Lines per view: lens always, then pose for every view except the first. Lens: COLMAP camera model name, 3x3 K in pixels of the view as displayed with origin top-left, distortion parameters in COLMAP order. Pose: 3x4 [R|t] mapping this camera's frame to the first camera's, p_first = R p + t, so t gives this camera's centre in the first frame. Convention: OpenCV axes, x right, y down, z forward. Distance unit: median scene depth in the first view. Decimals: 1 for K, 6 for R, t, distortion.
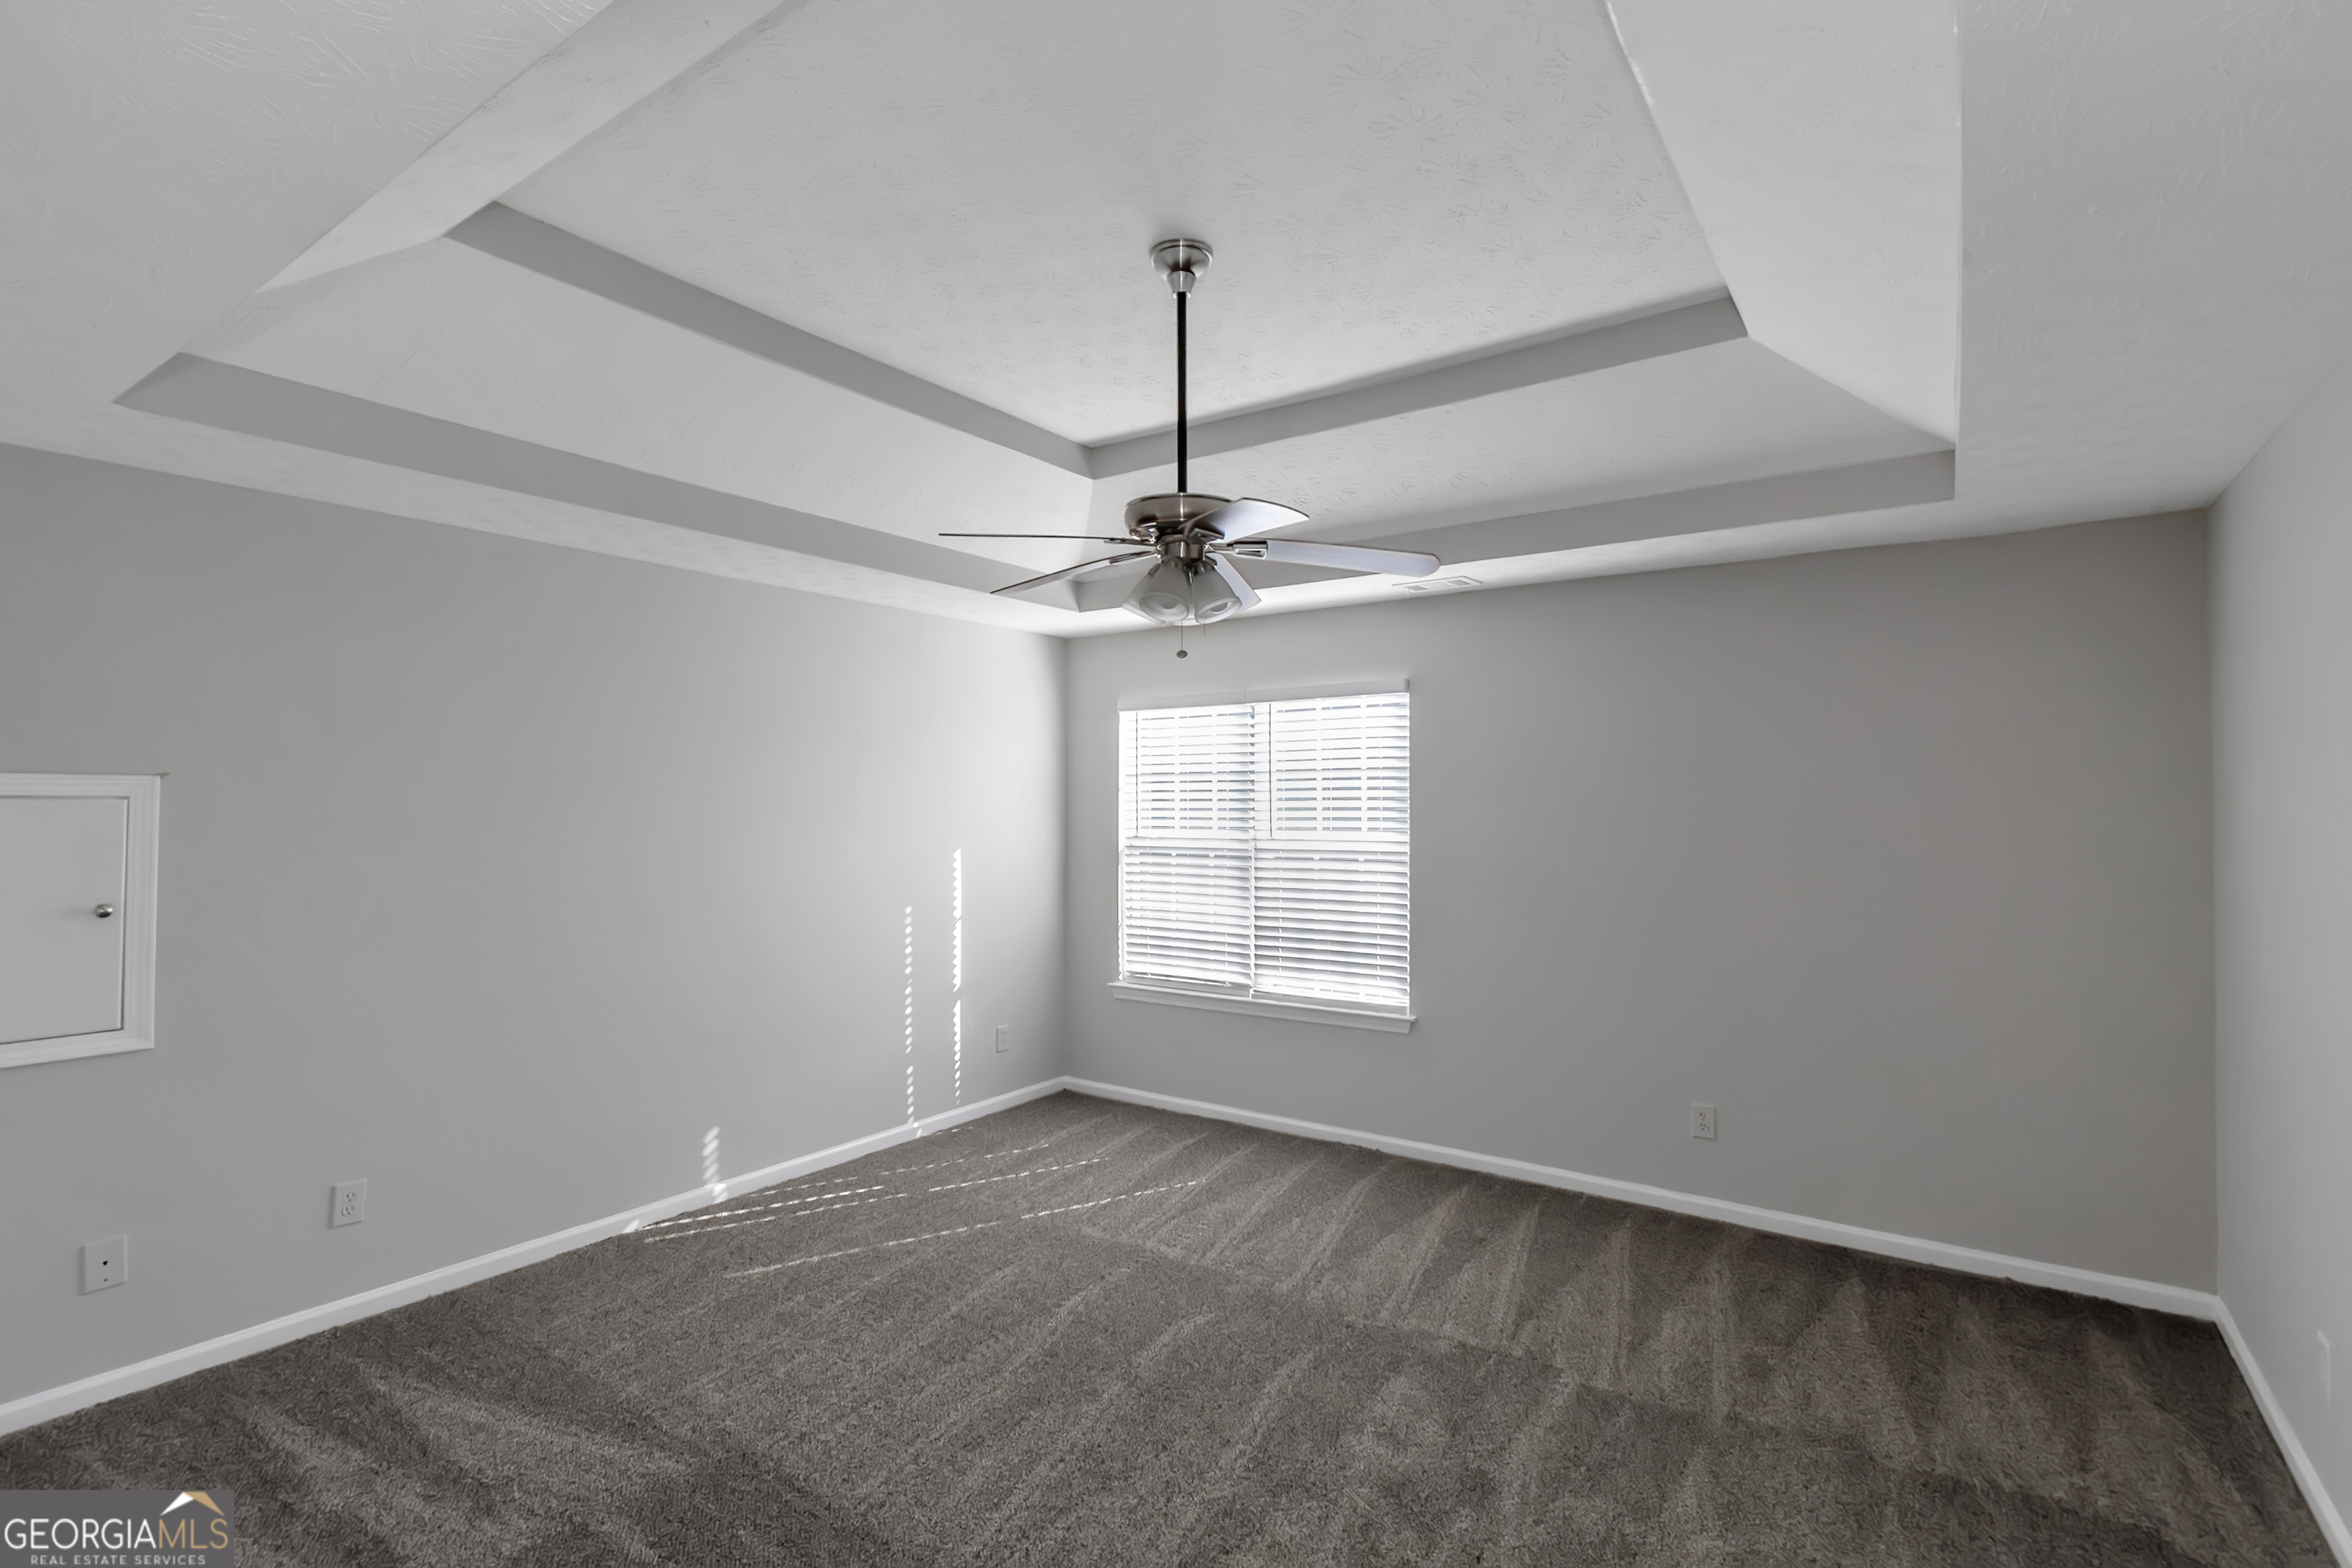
lens RADIAL K [[1104.5, 0, 1178.9], [0, 1104.5, 839.6], [0, 0, 1]] dist [0.001423, -0.000018]
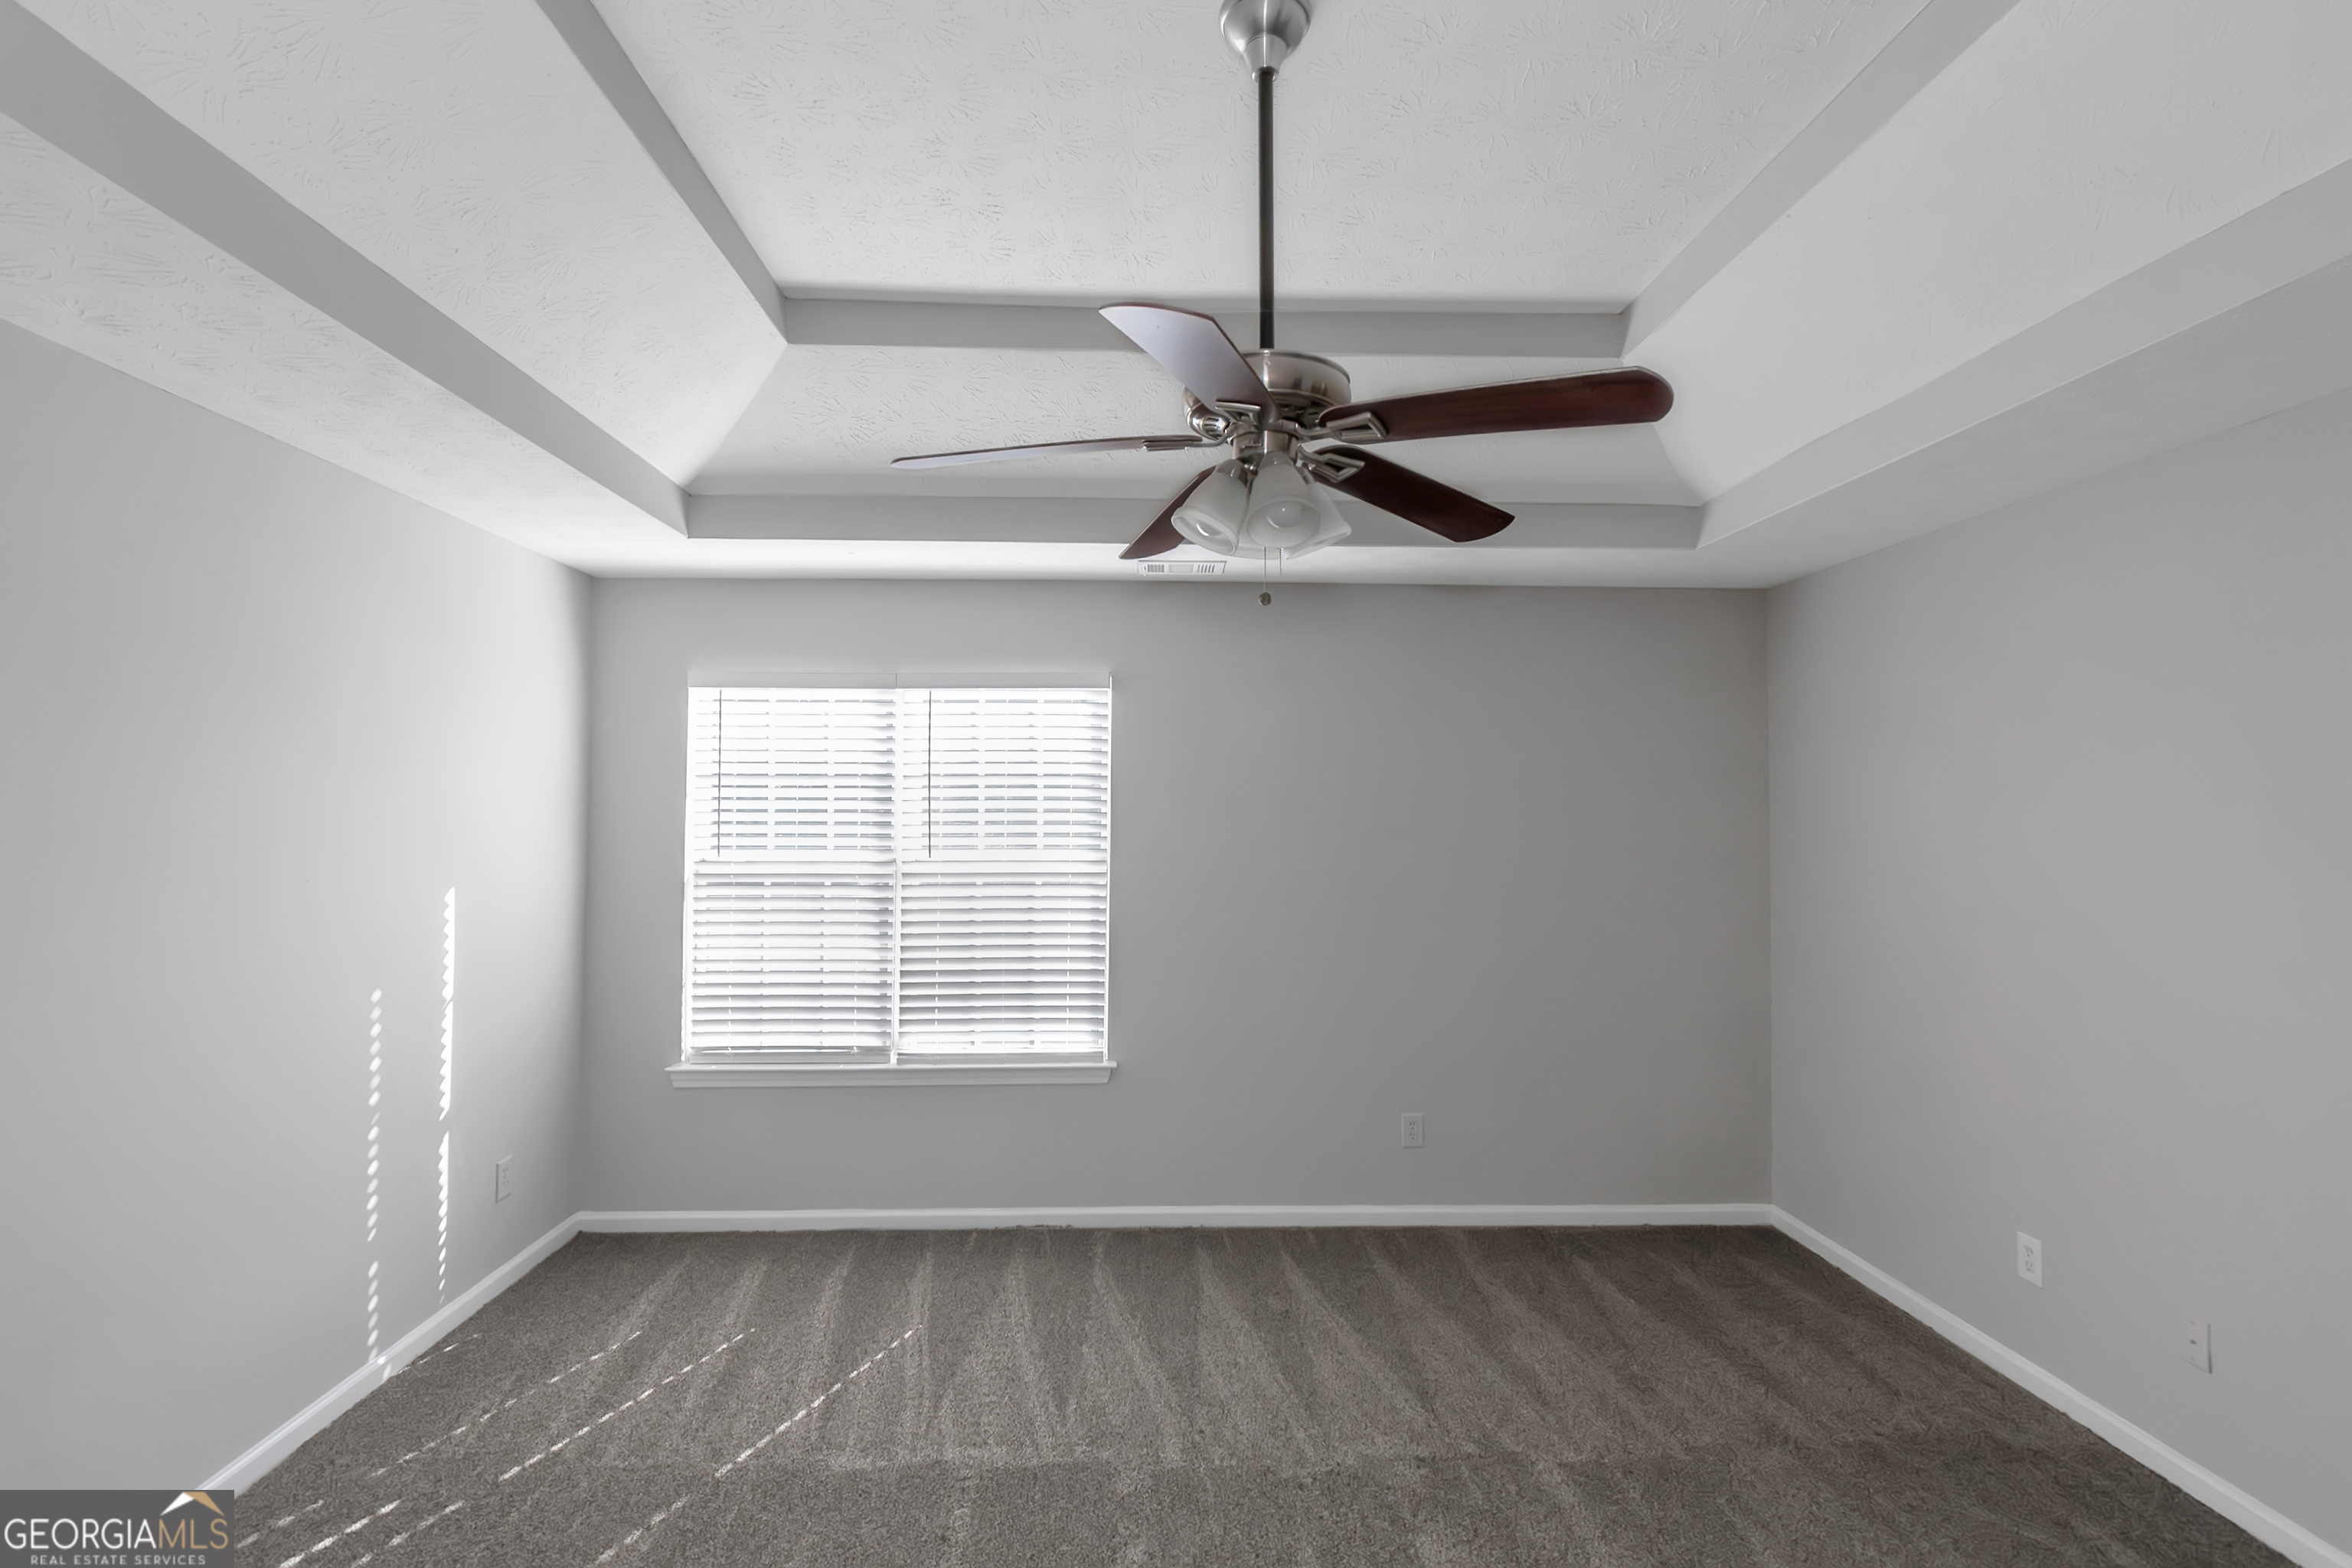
lens RADIAL K [[1068.5, 0, 1167.2], [0, 1068.5, 824.8], [0, 0, 1]] dist [0.002296, -0.001121]
pose [[0.800767, -0.002343, 0.598971, -0.245942], [0.015989, 0.999720, -0.017465, -0.010316], [-0.598762, 0.023562, 0.800580, 0.288909]]
